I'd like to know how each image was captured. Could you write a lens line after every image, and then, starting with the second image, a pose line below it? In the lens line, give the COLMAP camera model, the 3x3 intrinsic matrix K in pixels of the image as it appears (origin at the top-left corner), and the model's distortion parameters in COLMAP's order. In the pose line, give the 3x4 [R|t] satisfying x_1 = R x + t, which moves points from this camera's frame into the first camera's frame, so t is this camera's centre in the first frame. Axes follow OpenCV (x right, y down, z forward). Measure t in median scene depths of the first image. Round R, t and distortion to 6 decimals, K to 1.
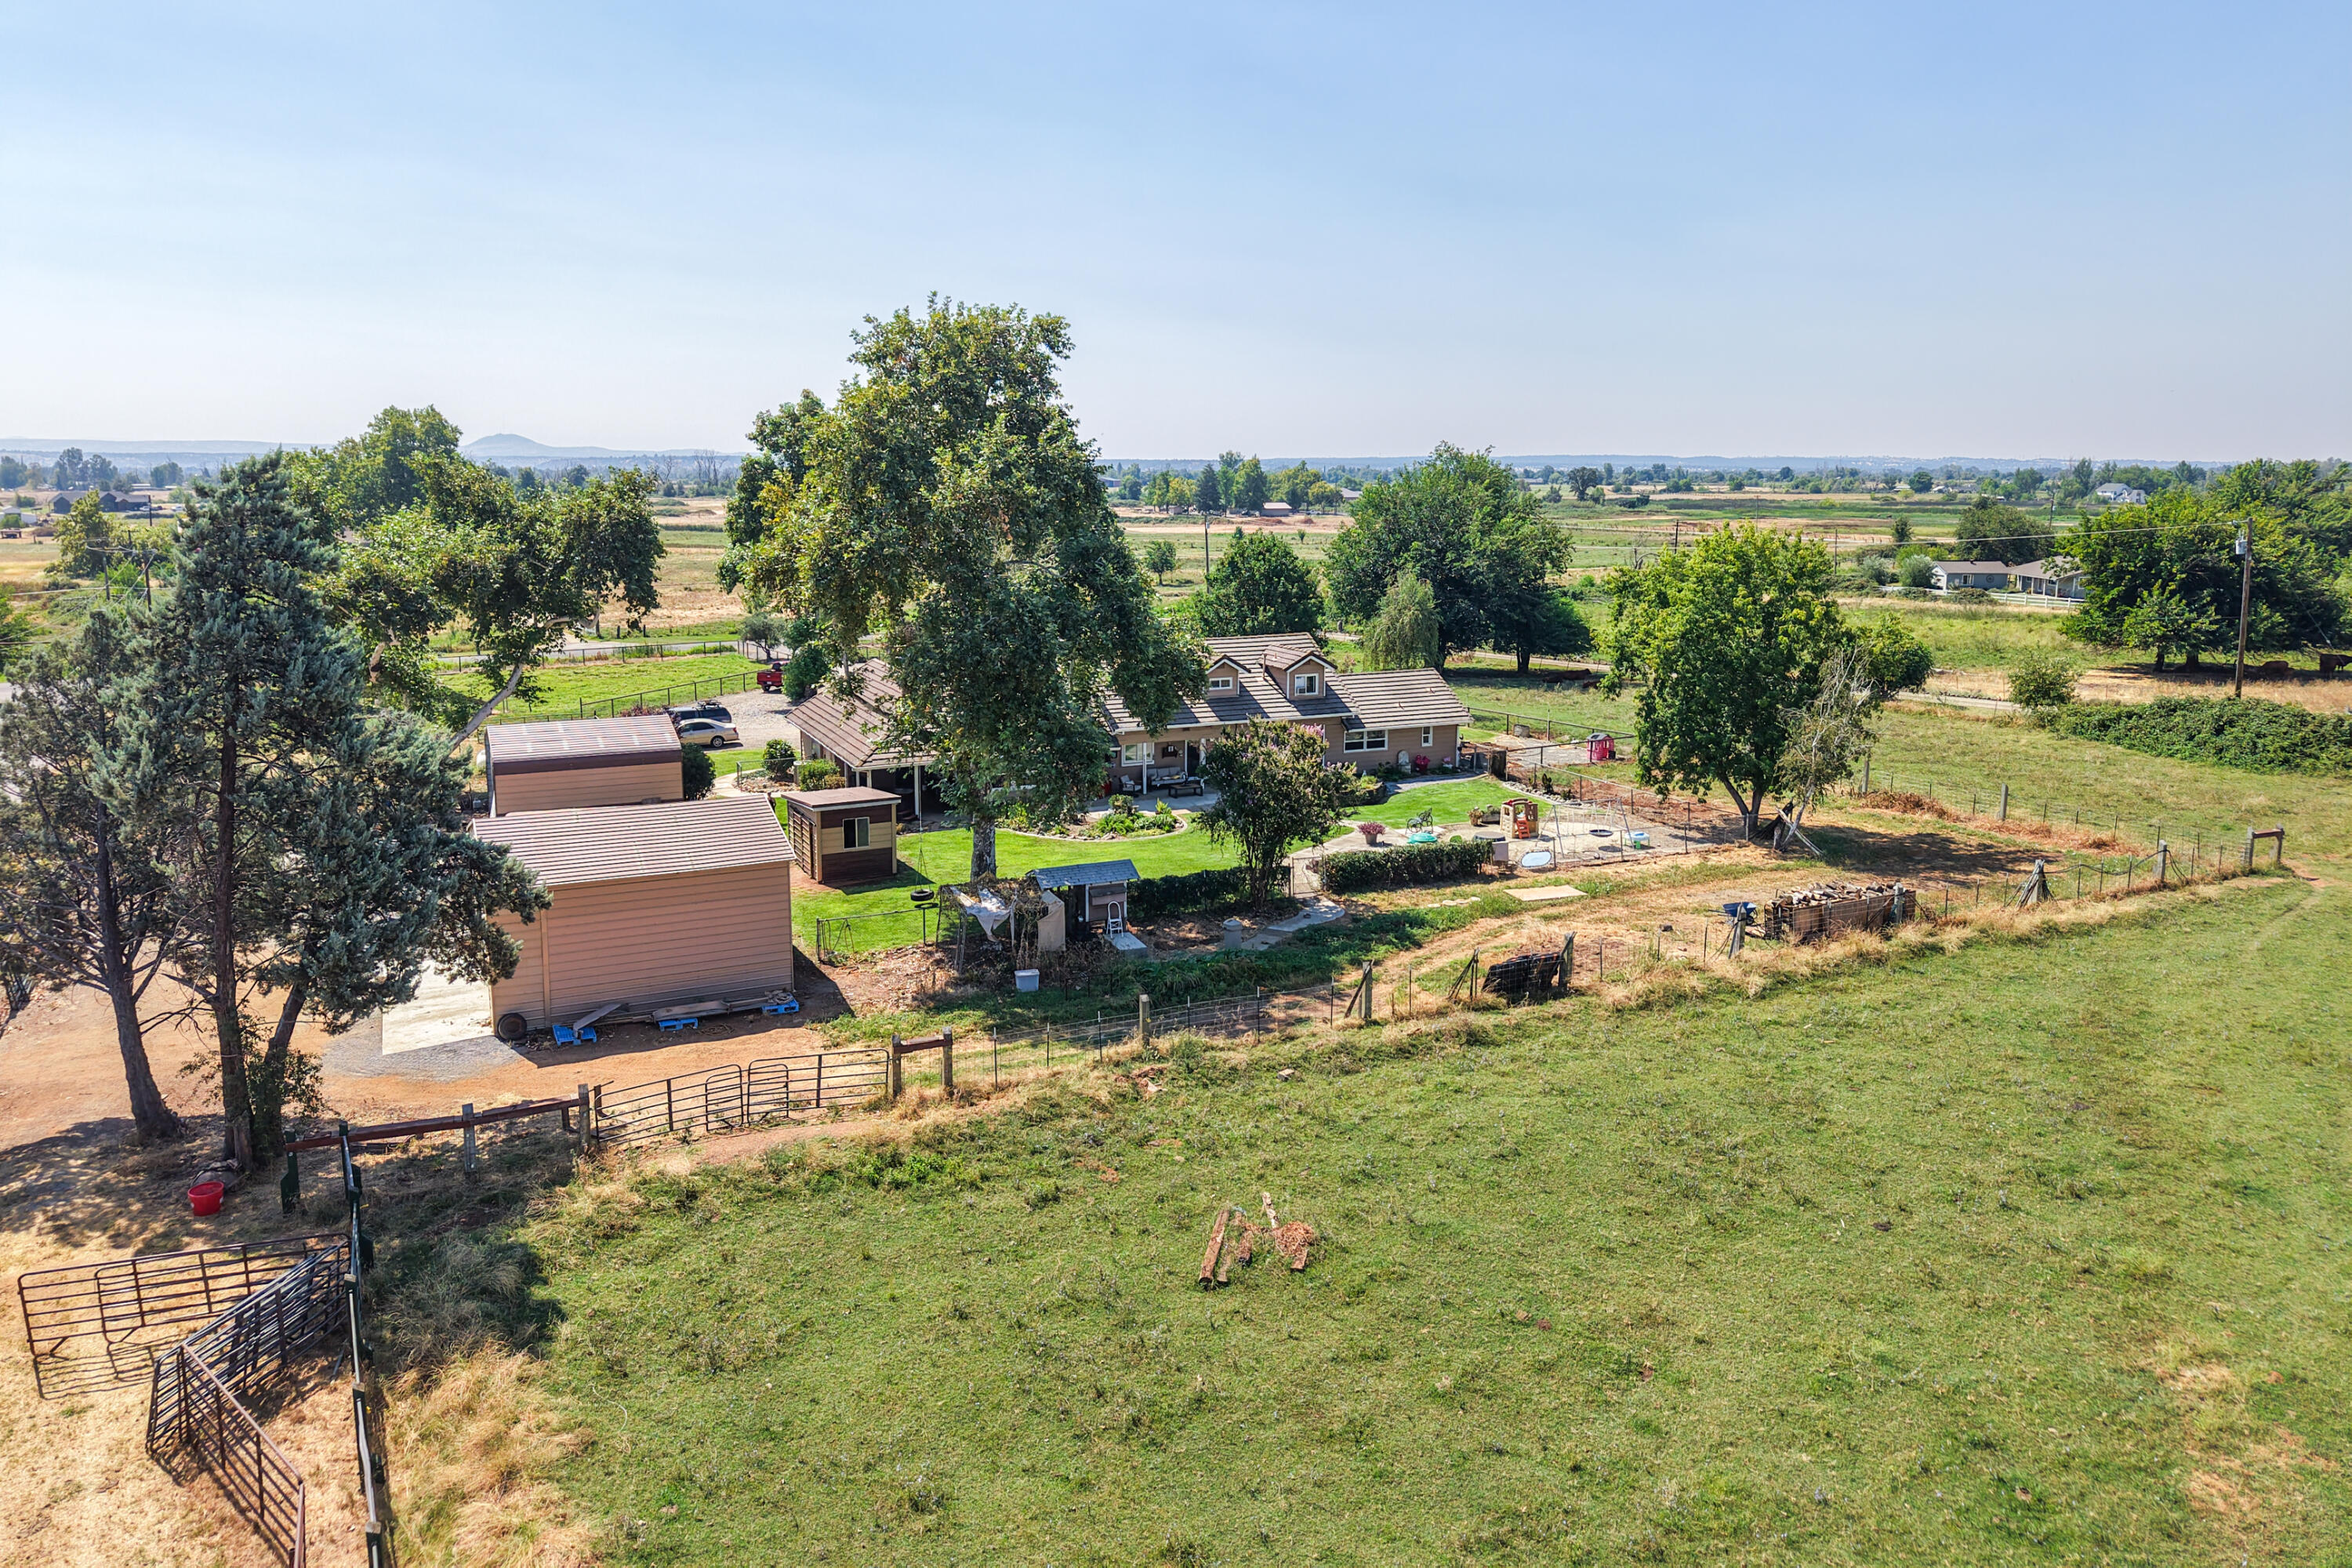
lens RADIAL K [[1557.0, 0, 1166.2], [0, 1557.0, 815.1], [0, 0, 1]] dist [0.020852, -0.018632]
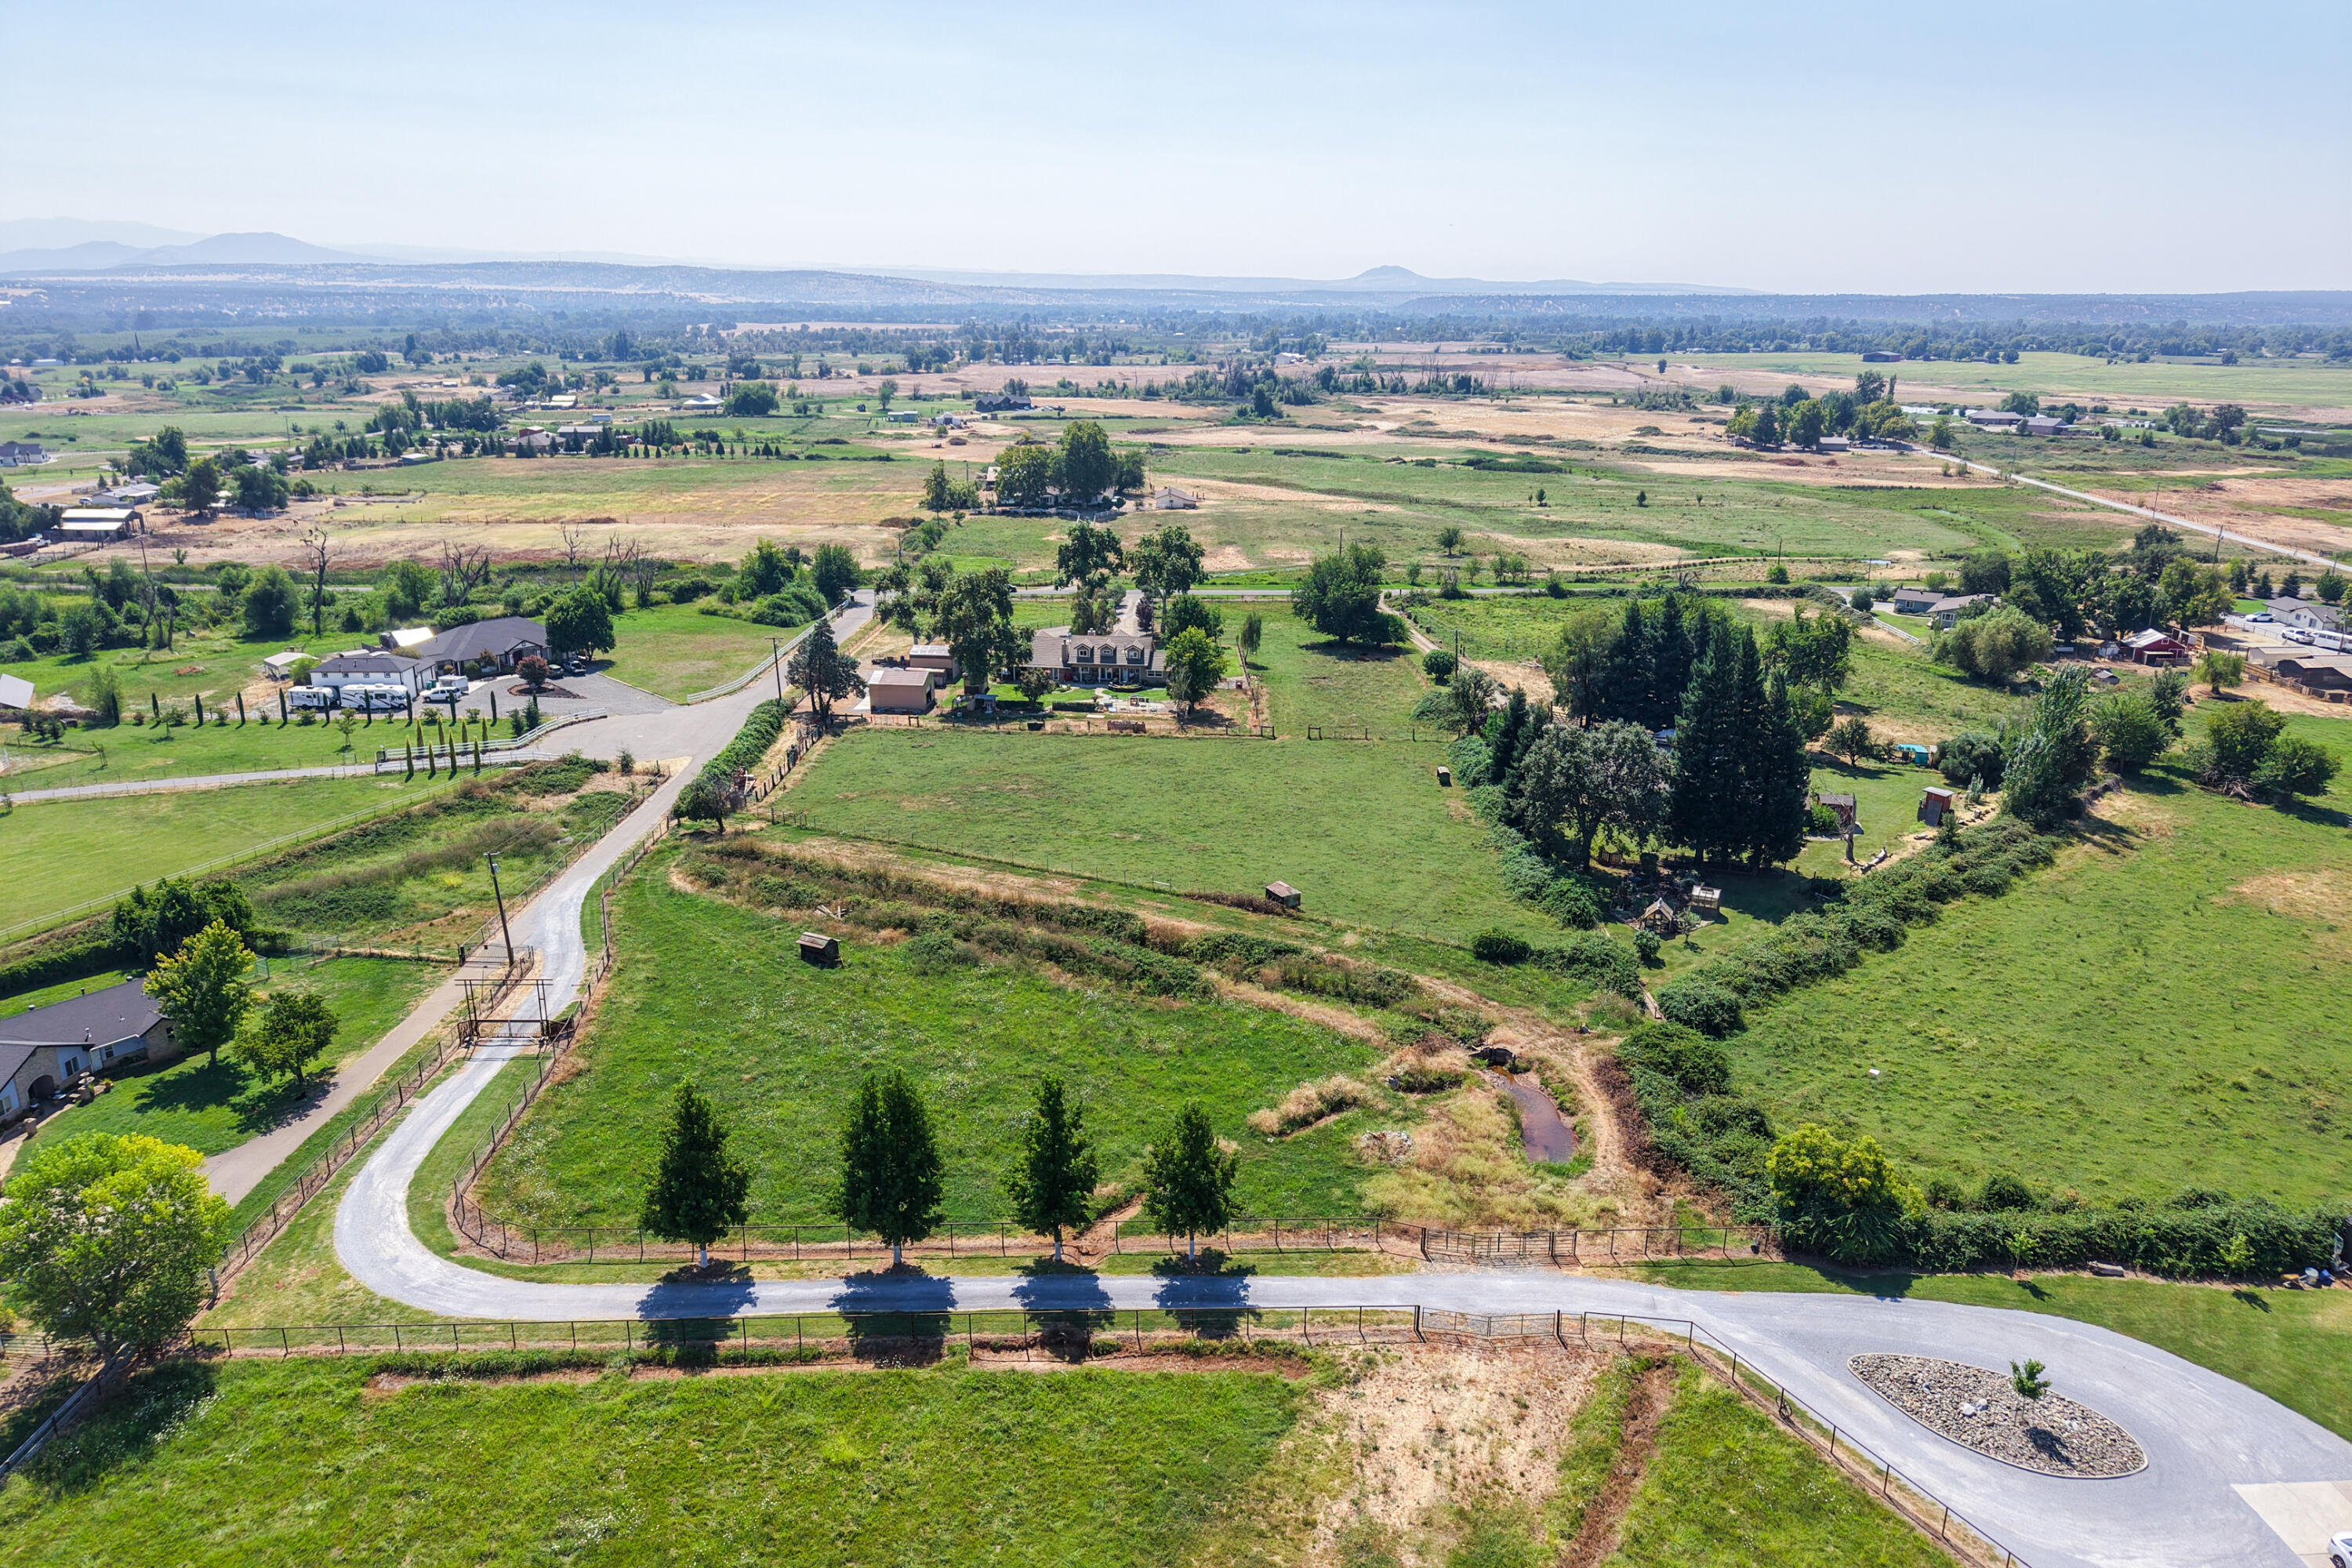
lens RADIAL K [[1559.3, 0, 1194.7], [0, 1559.3, 784.8], [0, 0, 1]] dist [0.030437, -0.042128]
pose [[0.872907, 0.152335, -0.463495, 2.058086], [-0.115090, 0.987488, 0.107802, -0.209393], [0.474117, -0.040757, 0.879518, -2.146801]]
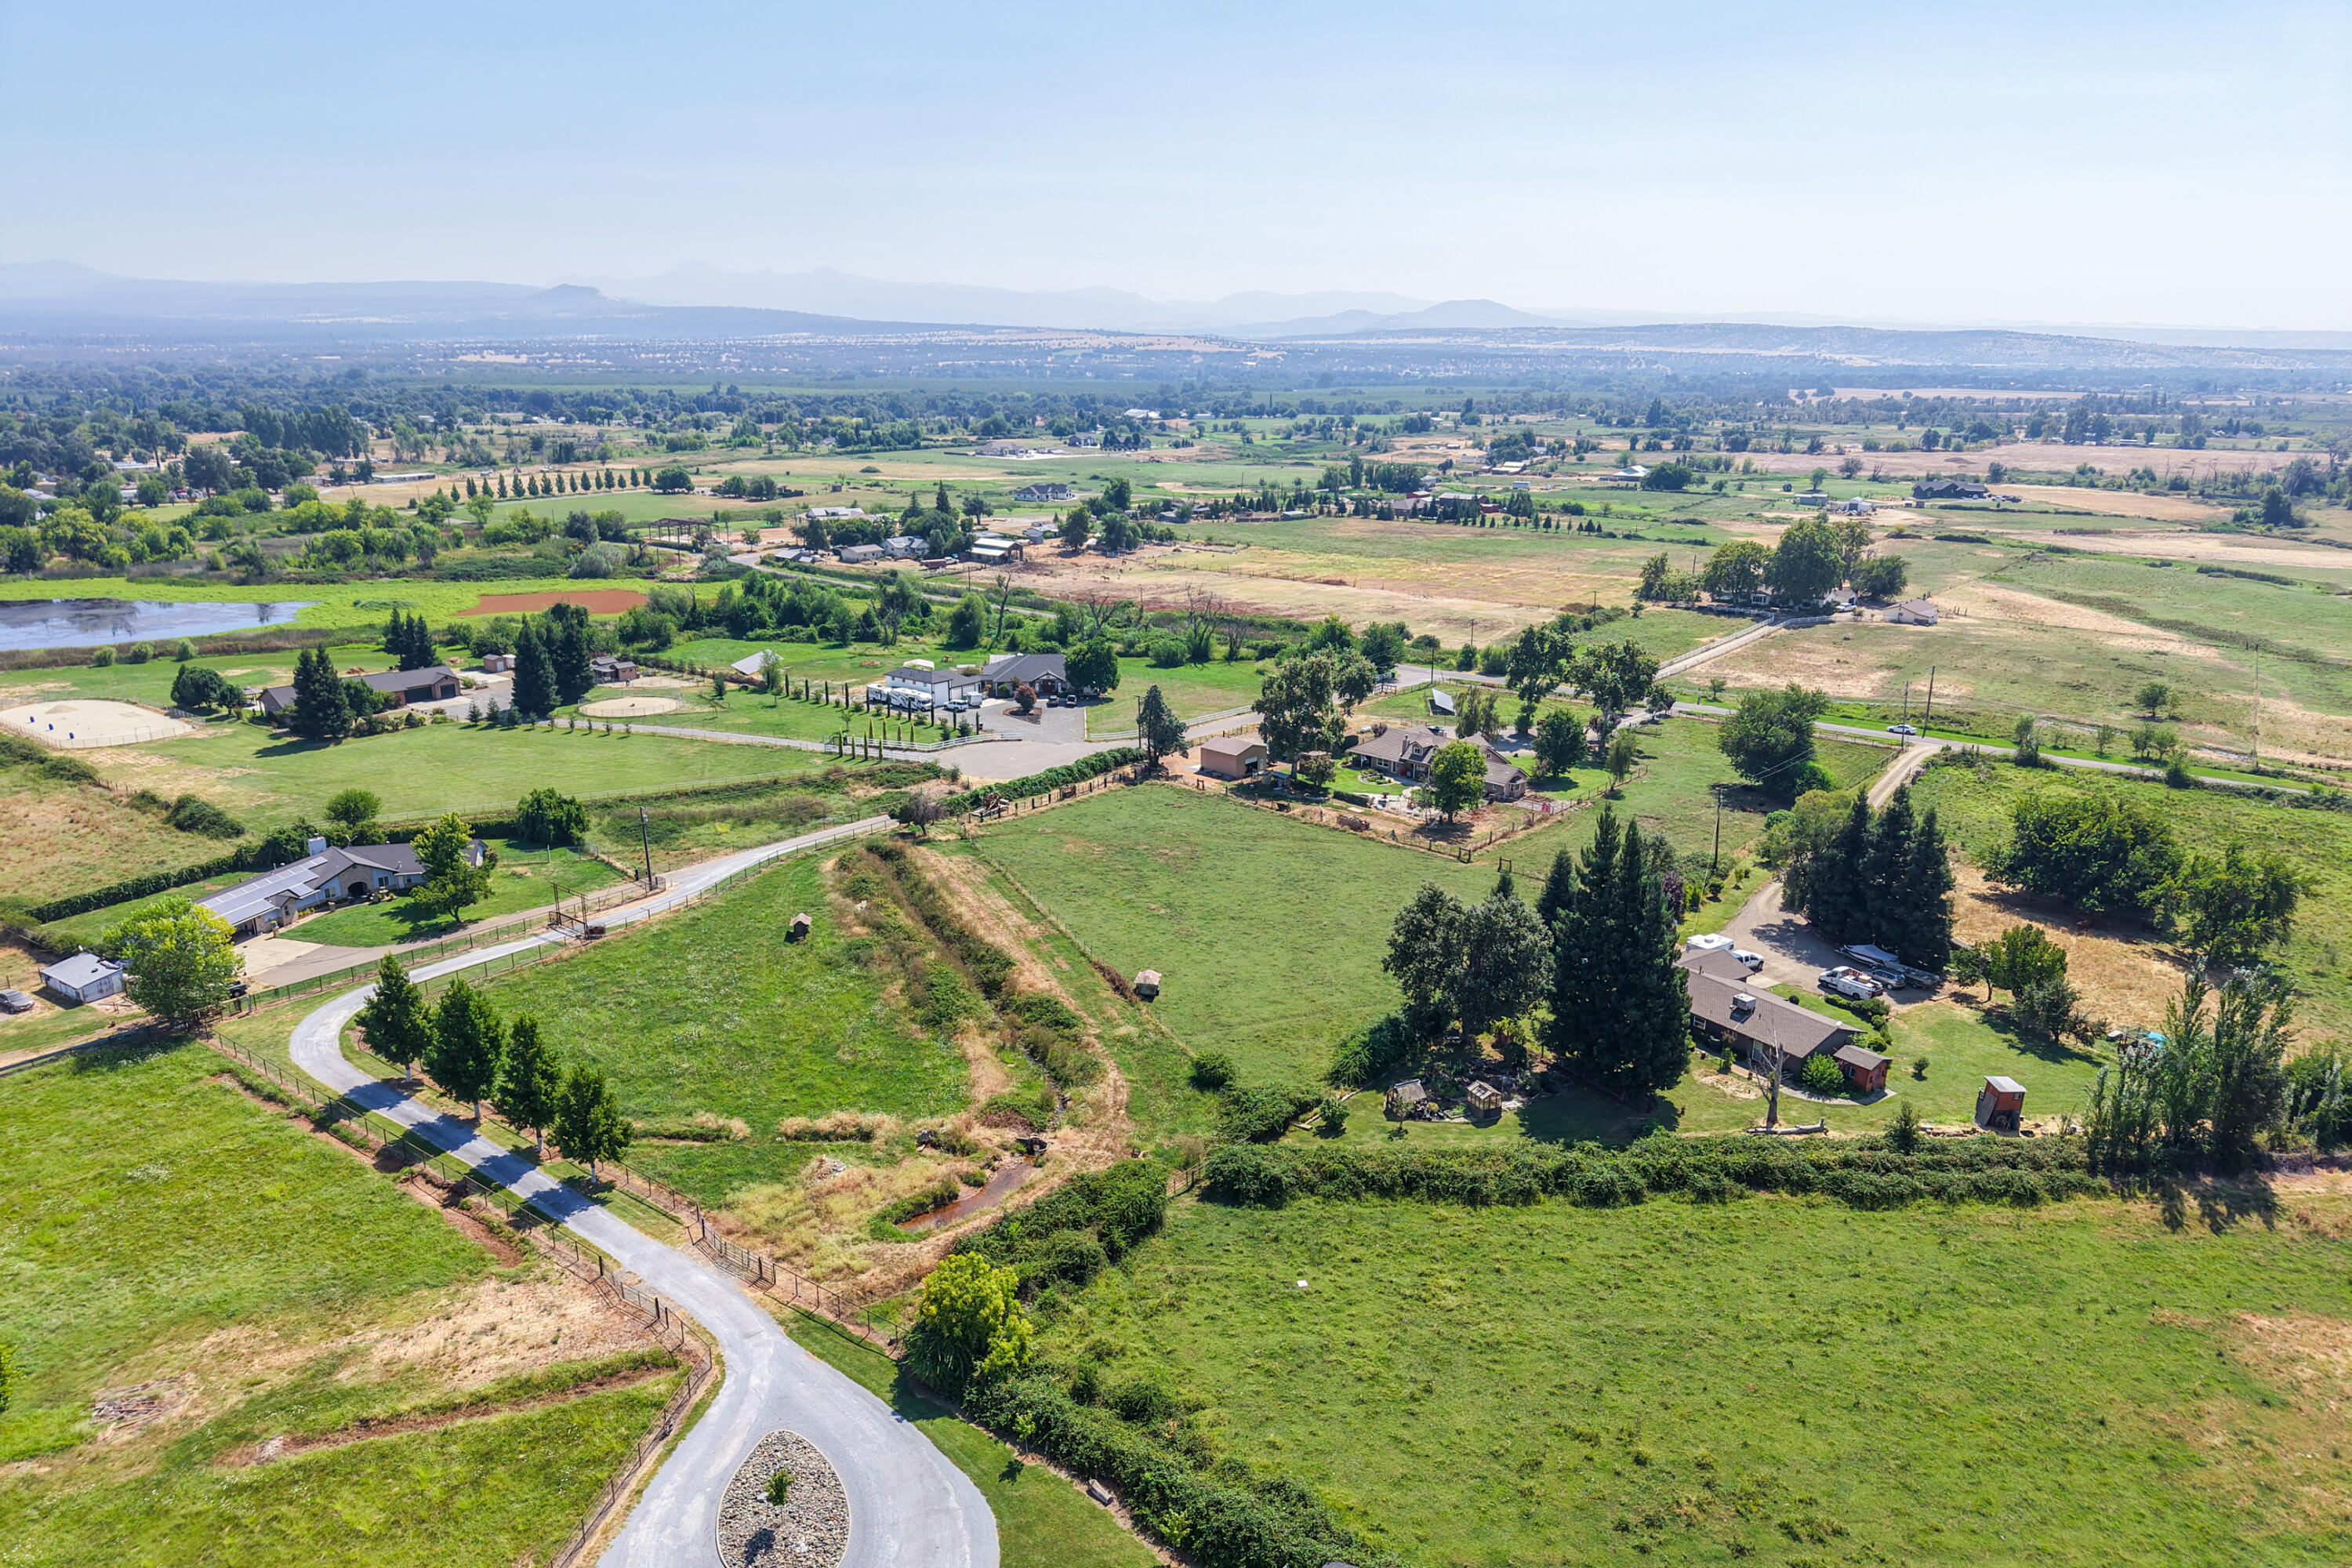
lens RADIAL K [[1583.0, 0, 1187.9], [0, 1583.0, 784.4], [0, 0, 1]] dist [0.051638, -0.058405]
pose [[0.365925, 0.251384, -0.896050, 3.393947], [-0.214289, 0.959715, 0.181735, -0.609248], [0.905637, 0.125513, 0.405053, -1.033596]]
